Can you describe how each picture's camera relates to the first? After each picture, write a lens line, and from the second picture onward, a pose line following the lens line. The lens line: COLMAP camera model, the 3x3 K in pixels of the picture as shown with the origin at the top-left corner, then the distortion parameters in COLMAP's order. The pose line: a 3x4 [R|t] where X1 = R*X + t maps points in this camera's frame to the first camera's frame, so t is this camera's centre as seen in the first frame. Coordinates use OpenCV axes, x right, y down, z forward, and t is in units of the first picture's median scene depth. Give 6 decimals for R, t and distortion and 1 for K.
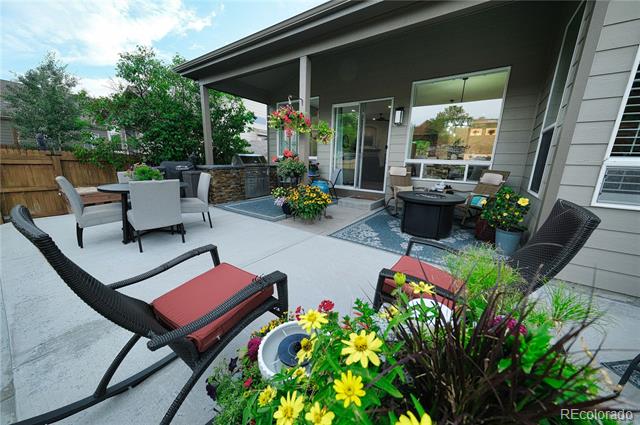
lens RADIAL K [[227.8, 0, 322.5], [0, 227.8, 212.1], [0, 0, 1]] dist [0.002108, 0.000181]
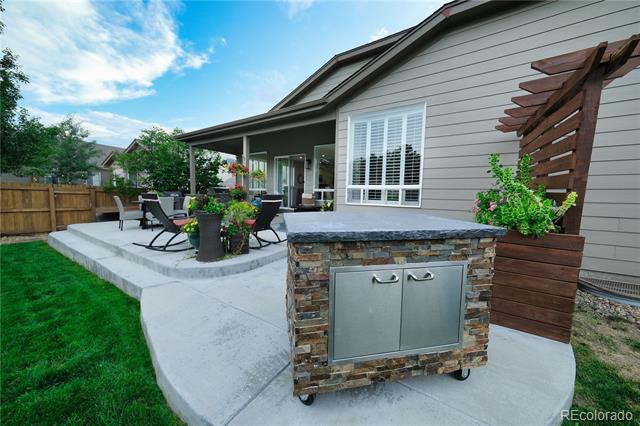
lens RADIAL K [[227.8, 0, 331.3], [0, 227.8, 217.1], [0, 0, 1]] dist [0.002108, 0.000181]
pose [[0.997691, -0.014908, 0.066266, 0.300832], [0.023637, 0.990839, -0.132963, 0.157689], [-0.063676, 0.134222, 0.988903, -0.508172]]
